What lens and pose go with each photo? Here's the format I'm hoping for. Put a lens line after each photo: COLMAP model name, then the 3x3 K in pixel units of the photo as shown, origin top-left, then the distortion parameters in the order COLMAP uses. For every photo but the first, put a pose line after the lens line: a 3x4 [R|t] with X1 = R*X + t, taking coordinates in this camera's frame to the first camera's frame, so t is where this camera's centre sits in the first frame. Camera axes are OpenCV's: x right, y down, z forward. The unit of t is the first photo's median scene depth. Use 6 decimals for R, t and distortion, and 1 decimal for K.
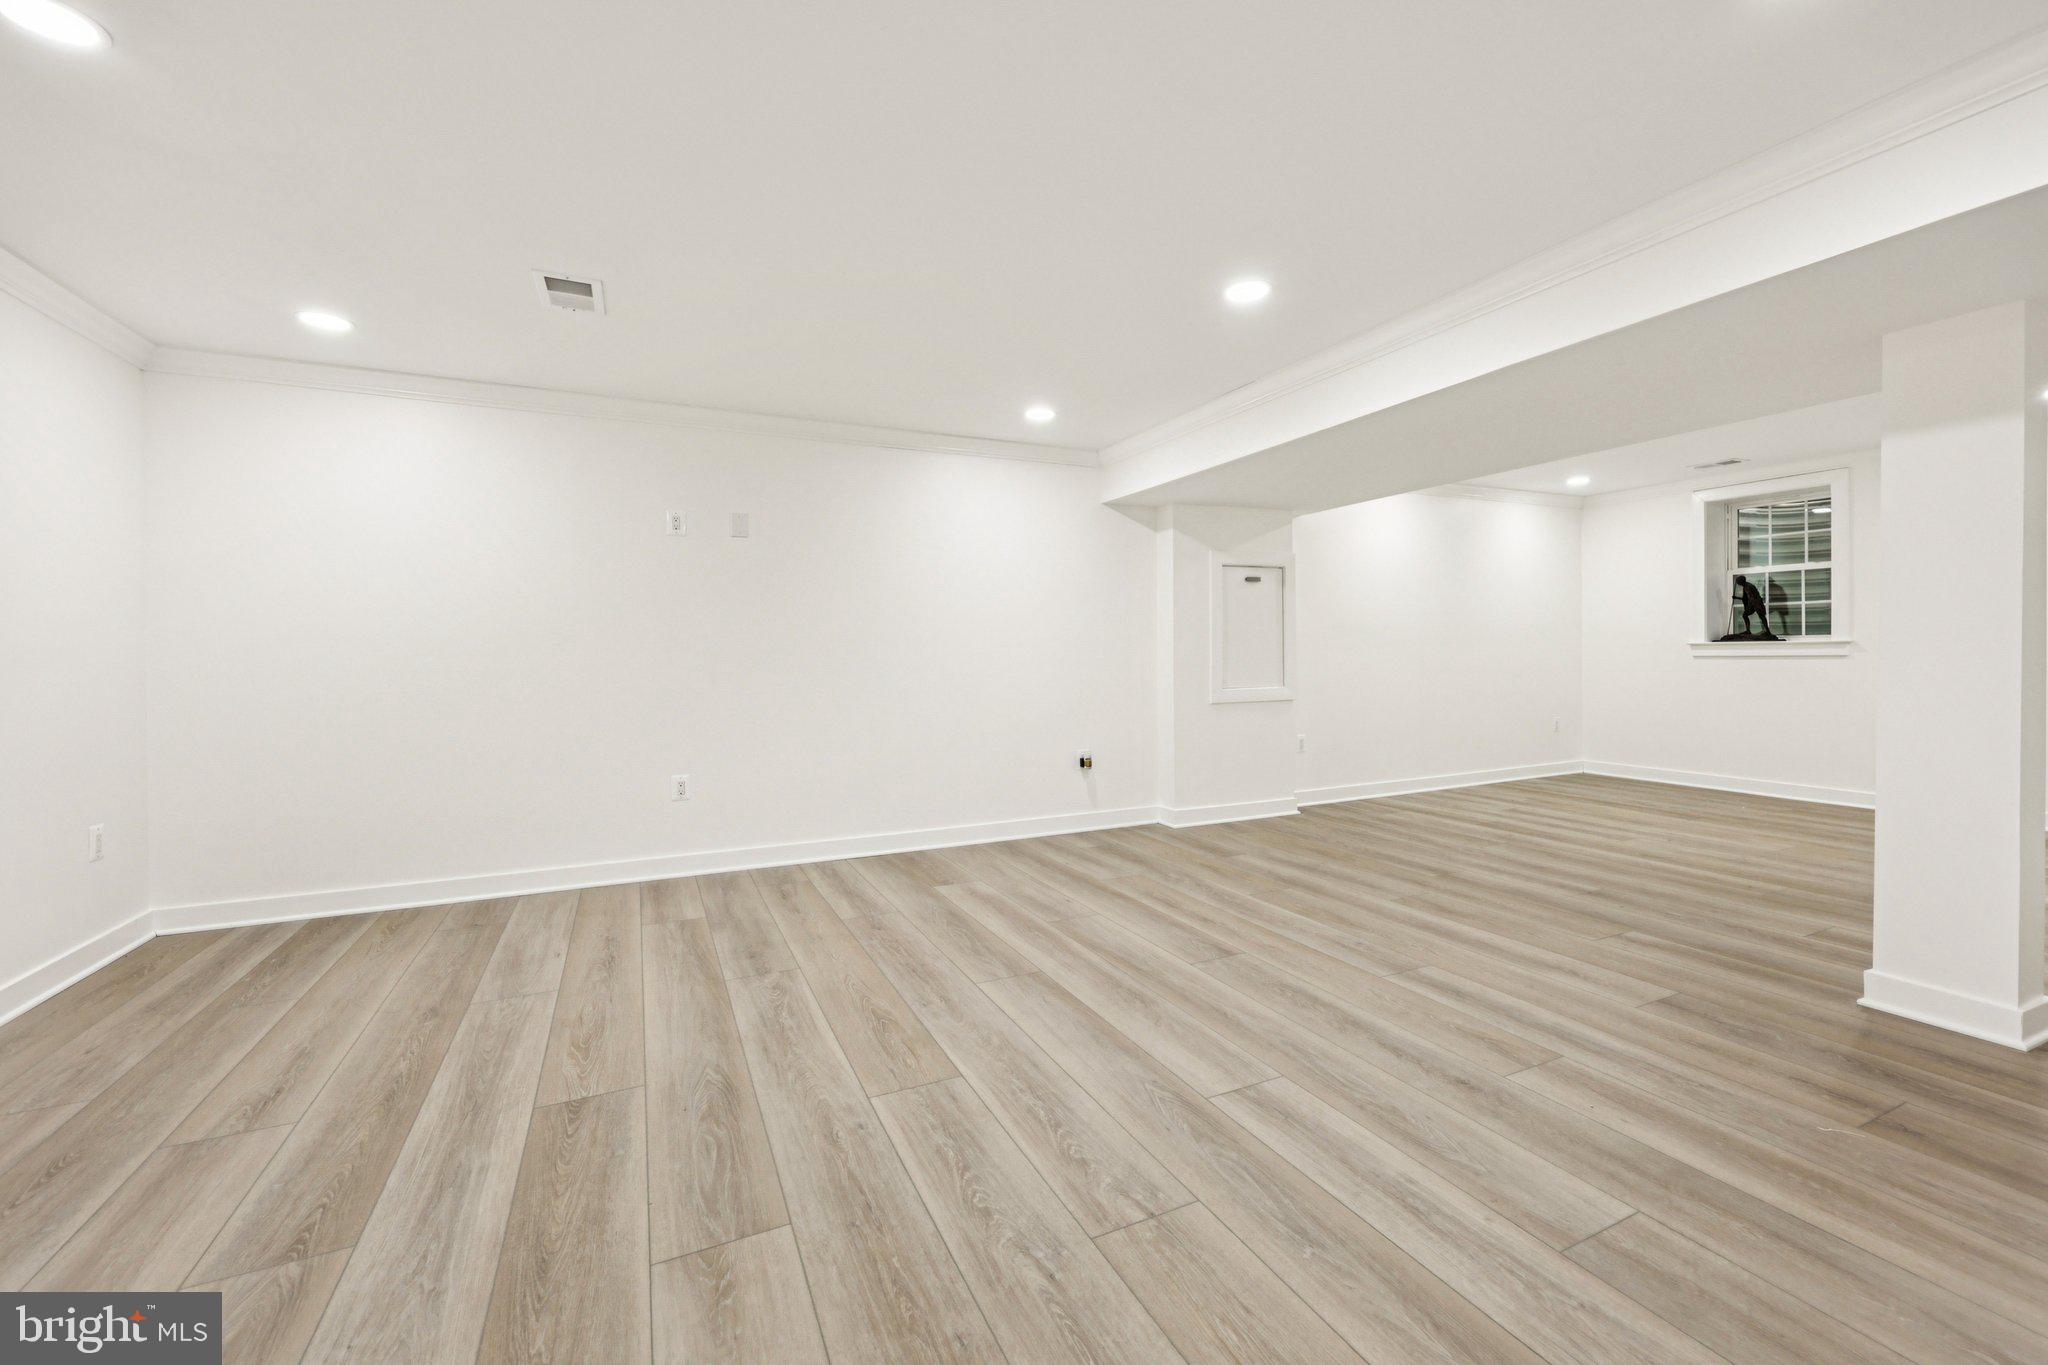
lens RADIAL K [[833.9, 0, 1022.0], [0, 833.9, 658.3], [0, 0, 1]] dist [0.001105, 0.000373]
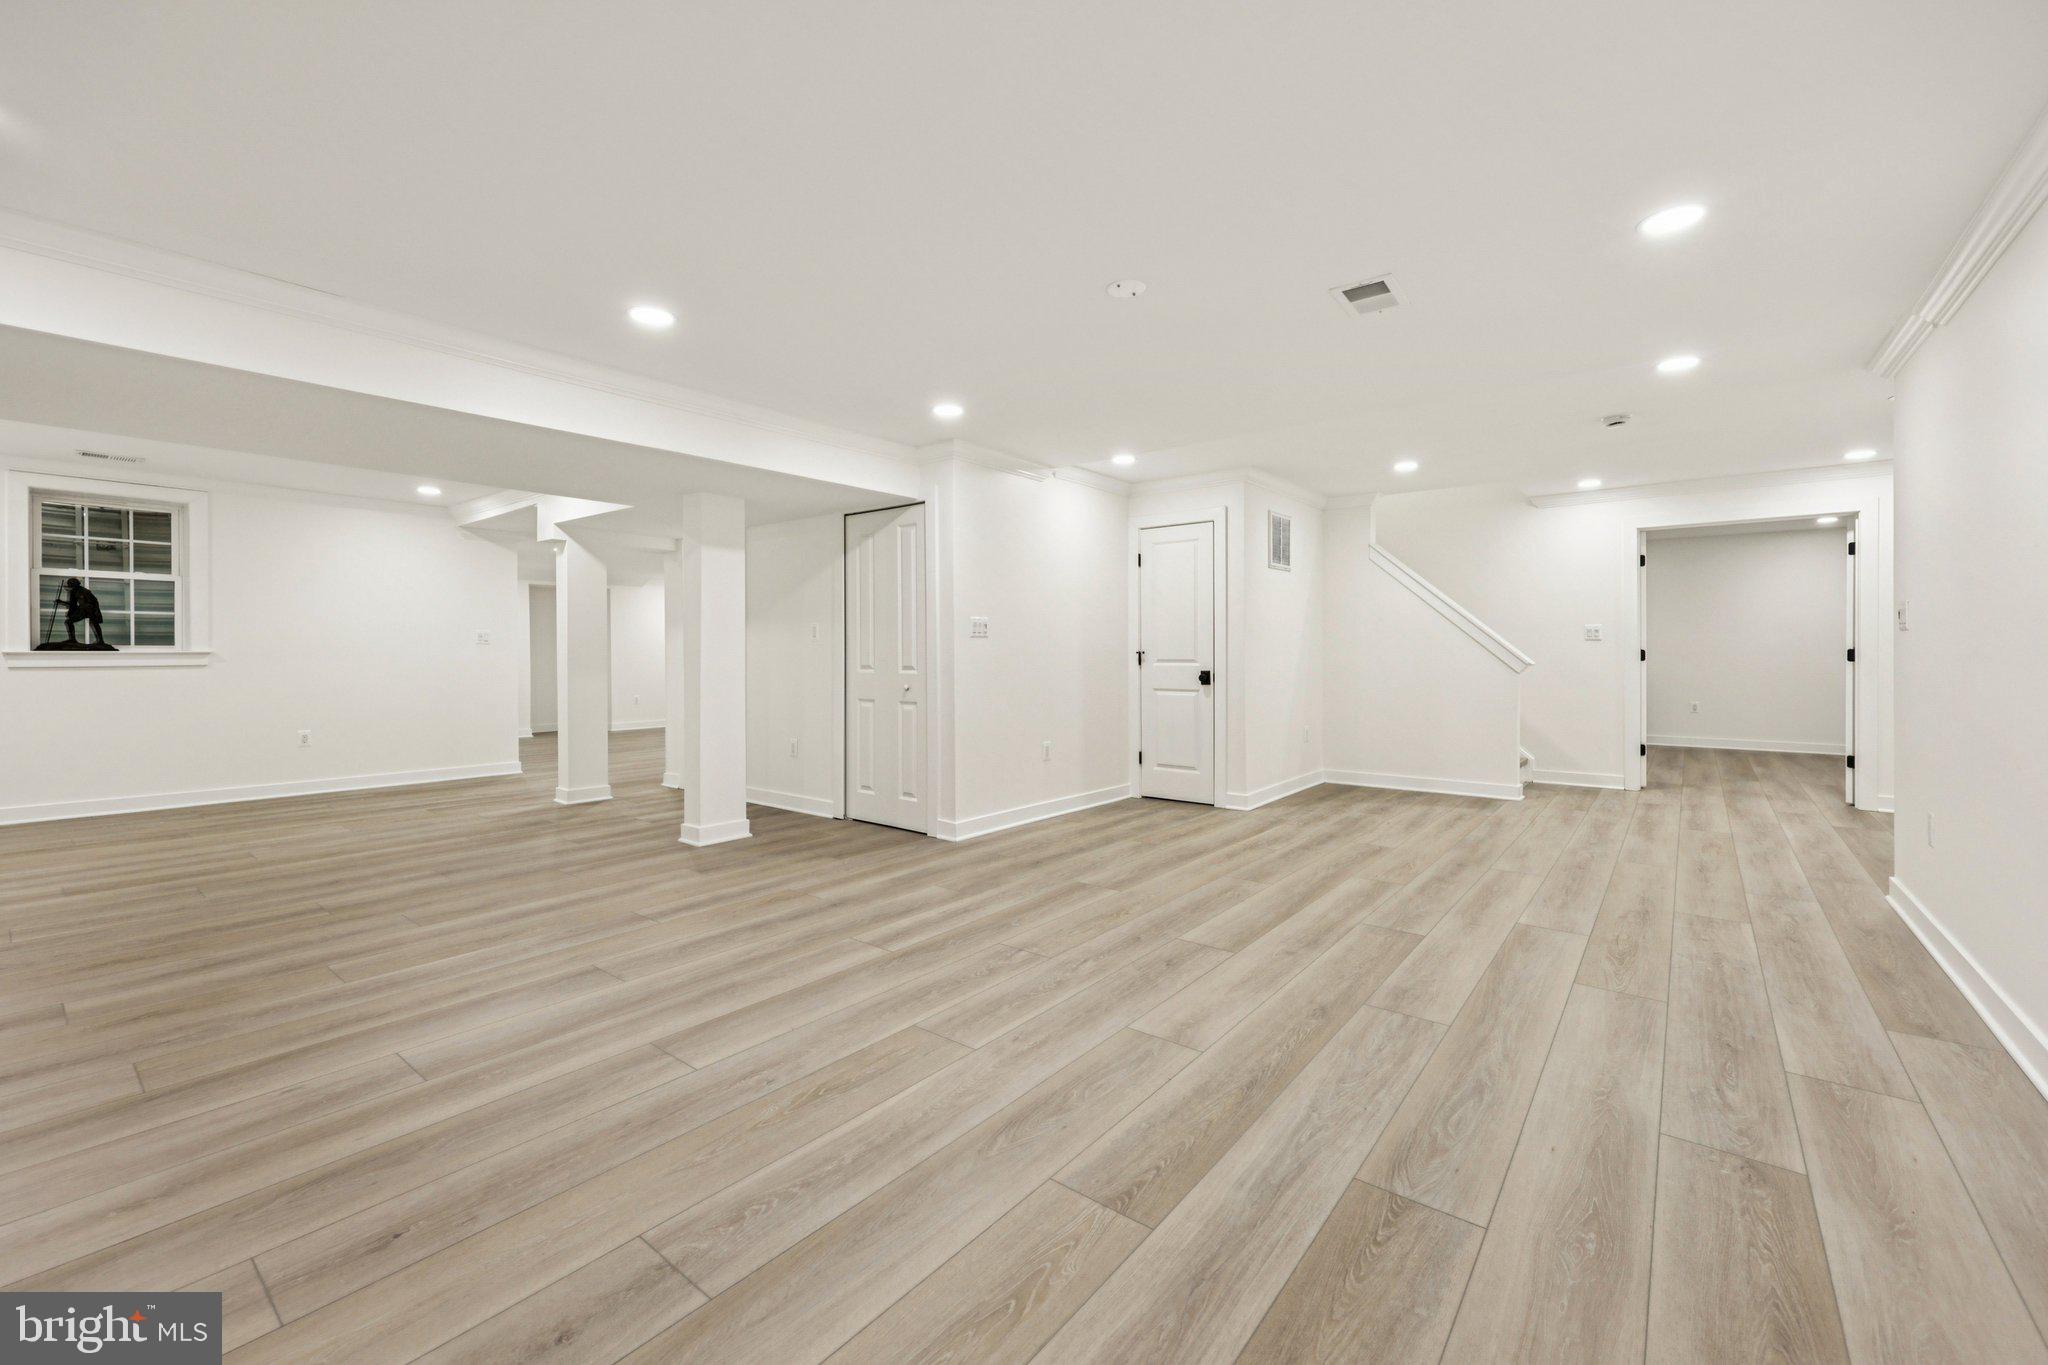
lens RADIAL K [[833.9, 0, 1022.0], [0, 833.9, 658.3], [0, 0, 1]] dist [0.001105, 0.000373]
pose [[-0.439312, 0.004332, 0.898324, -0.972950], [0.012302, 0.999924, 0.001194, -0.001163], [-0.898250, 0.011575, -0.439332, 1.137749]]
